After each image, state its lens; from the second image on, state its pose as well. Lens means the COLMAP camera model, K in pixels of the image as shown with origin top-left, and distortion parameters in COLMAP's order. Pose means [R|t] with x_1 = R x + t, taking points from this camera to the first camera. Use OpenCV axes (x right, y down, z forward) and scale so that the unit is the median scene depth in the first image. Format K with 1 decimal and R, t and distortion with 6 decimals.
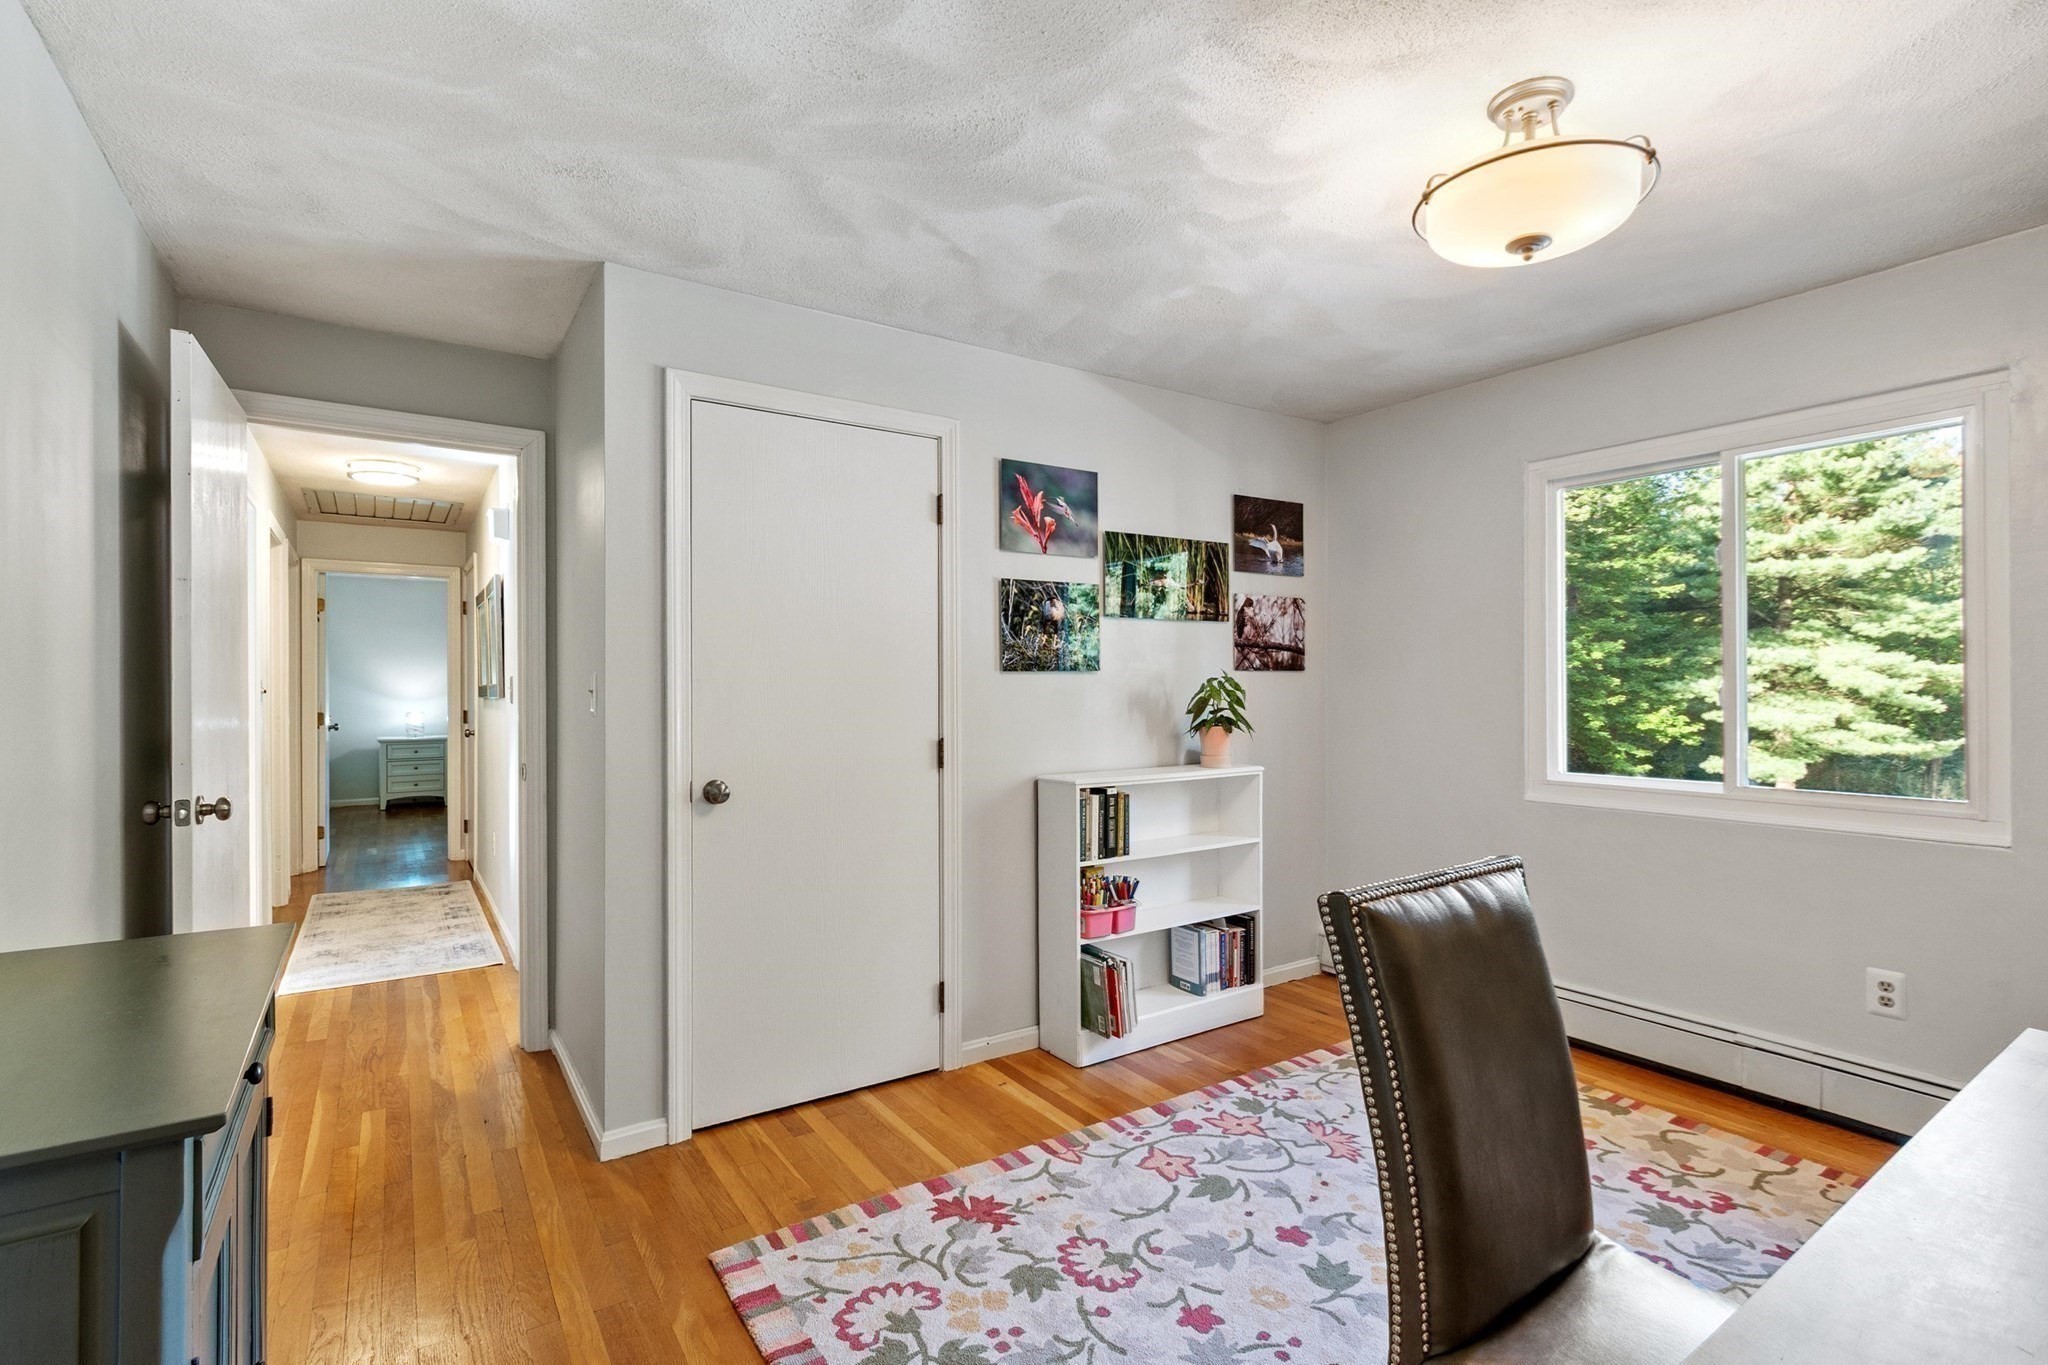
lens RADIAL K [[973.6, 0, 1004.0], [0, 973.6, 670.9], [0, 0, 1]] dist [0.000753, 0.000874]
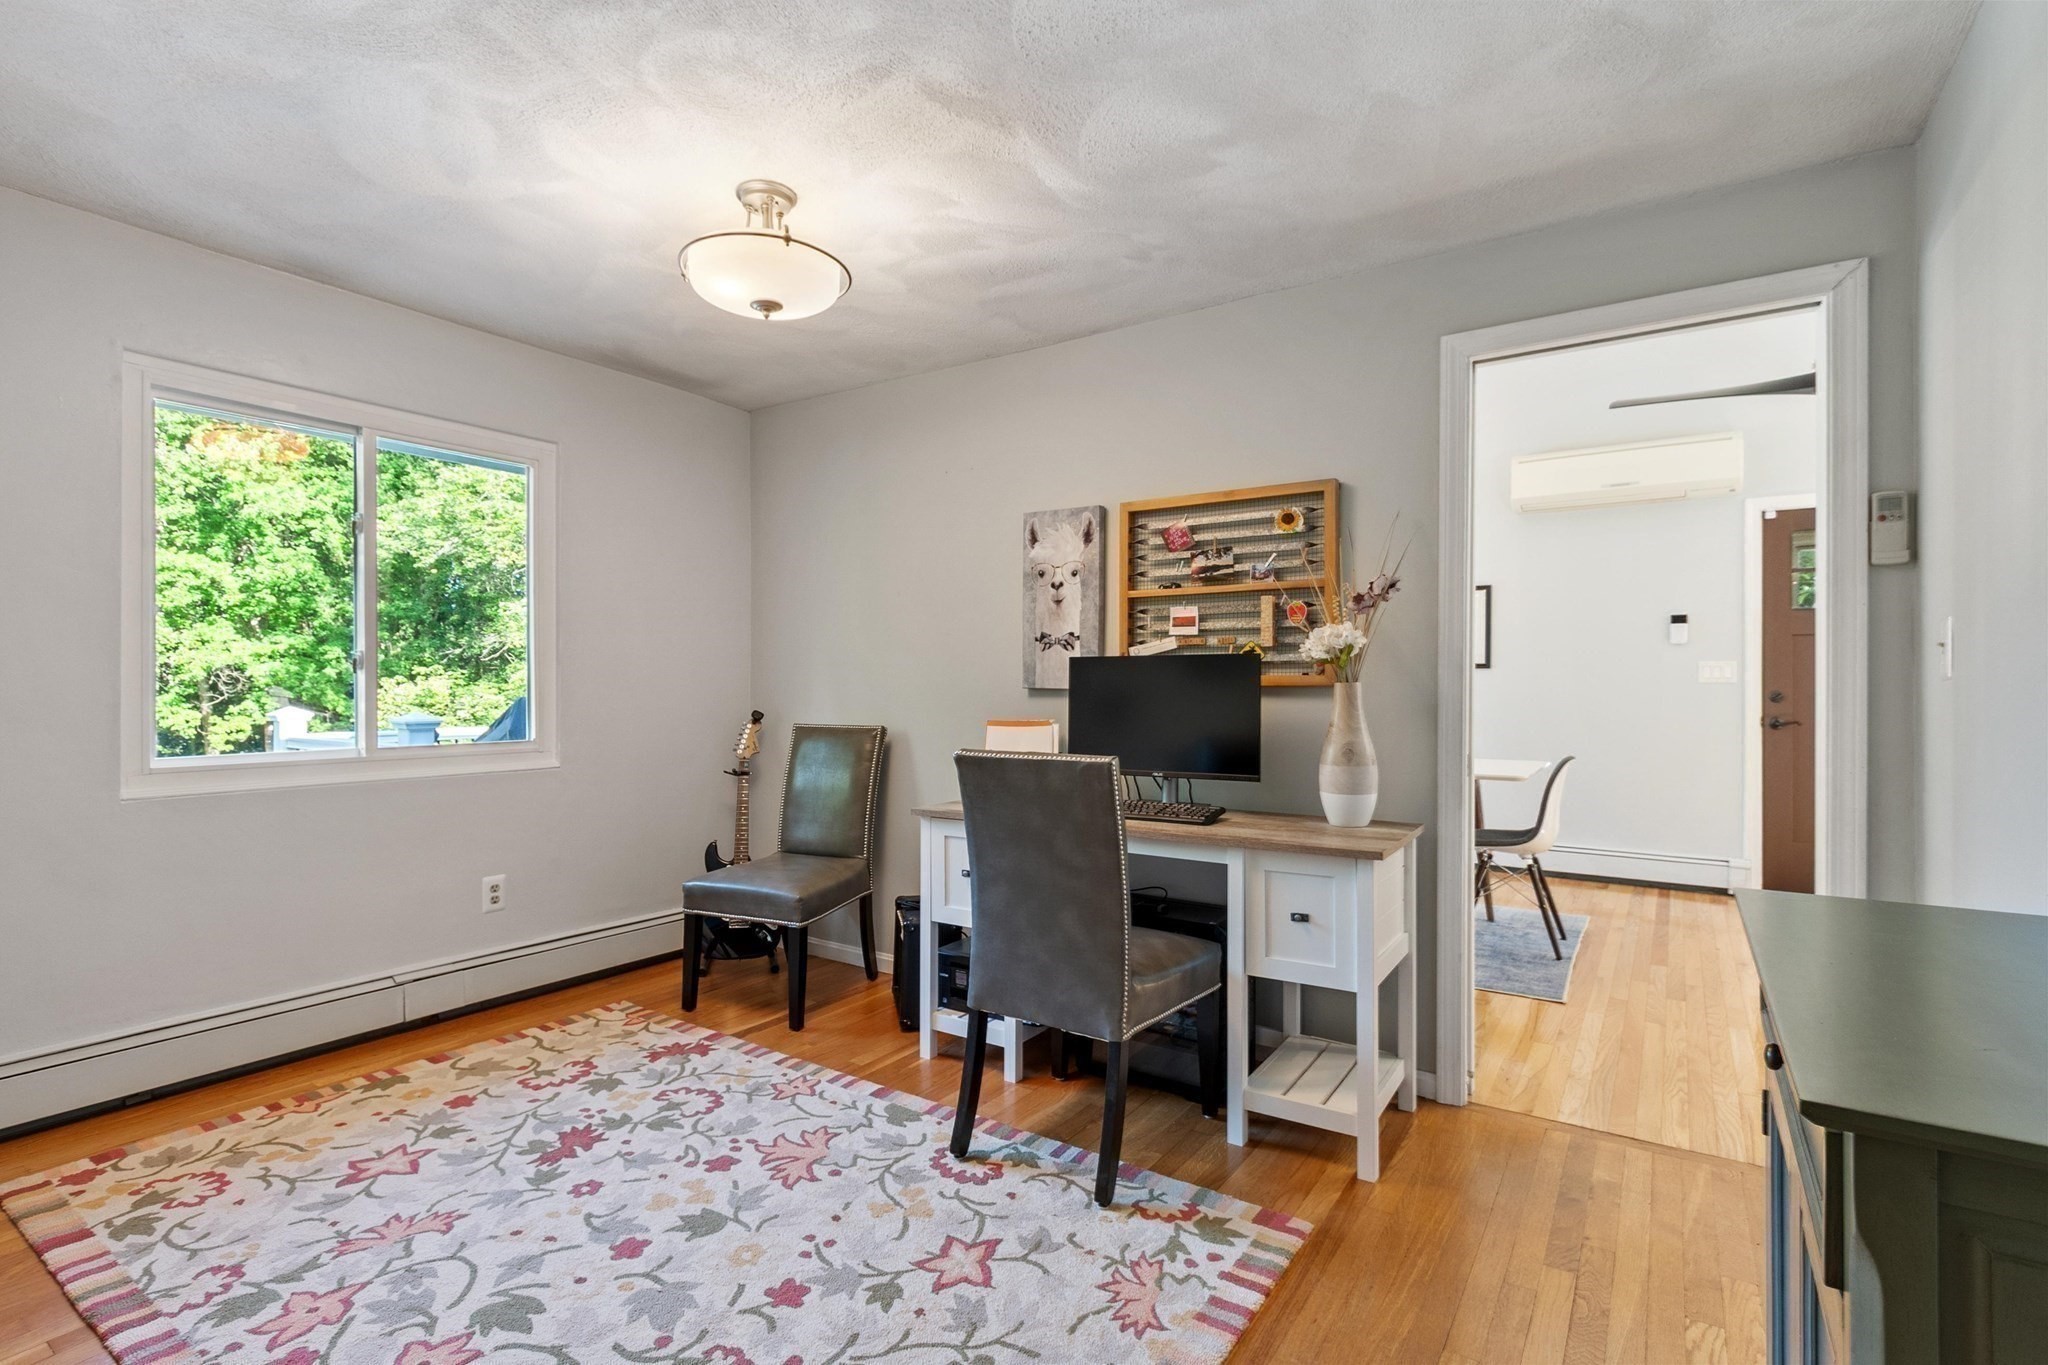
lens RADIAL K [[973.6, 0, 1029.9], [0, 973.6, 688.1], [0, 0, 1]] dist [0.000753, 0.000874]
pose [[-0.383629, -0.009086, 0.923443, -0.678502], [-0.007794, 0.999948, 0.006601, 0.051887], [-0.923455, -0.004665, -0.383679, 1.012616]]
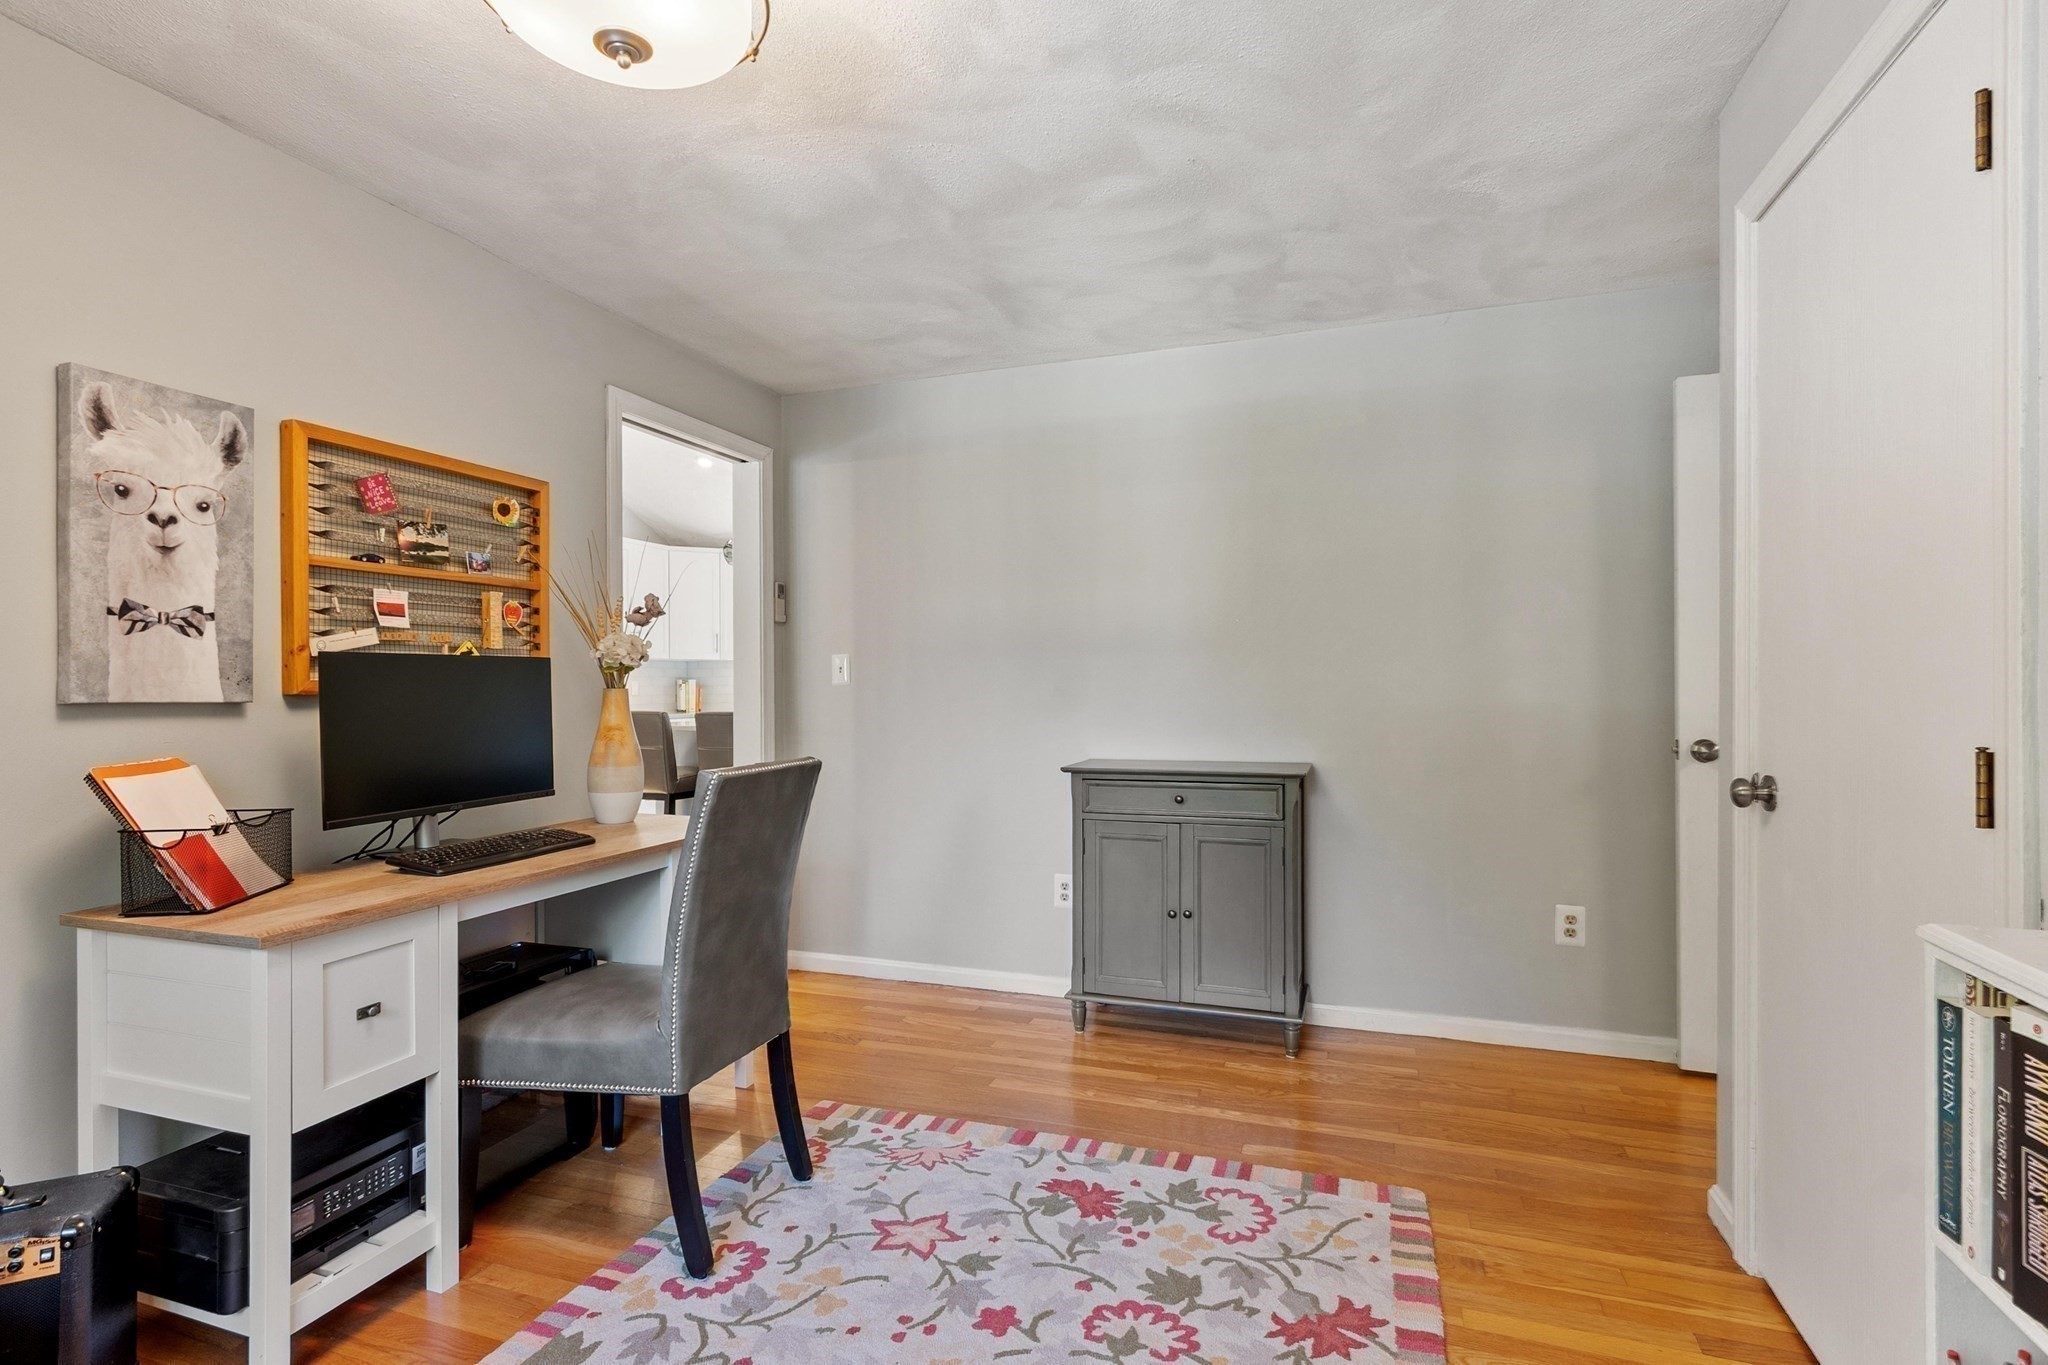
lens RADIAL K [[973.6, 0, 1031.9], [0, 973.6, 688.7], [0, 0, 1]] dist [0.000753, 0.000874]
pose [[-0.791446, 0.006746, -0.611202, 0.647764], [0.009593, 0.999953, -0.001385, 0.058547], [0.611164, -0.006959, -0.791474, 1.544761]]
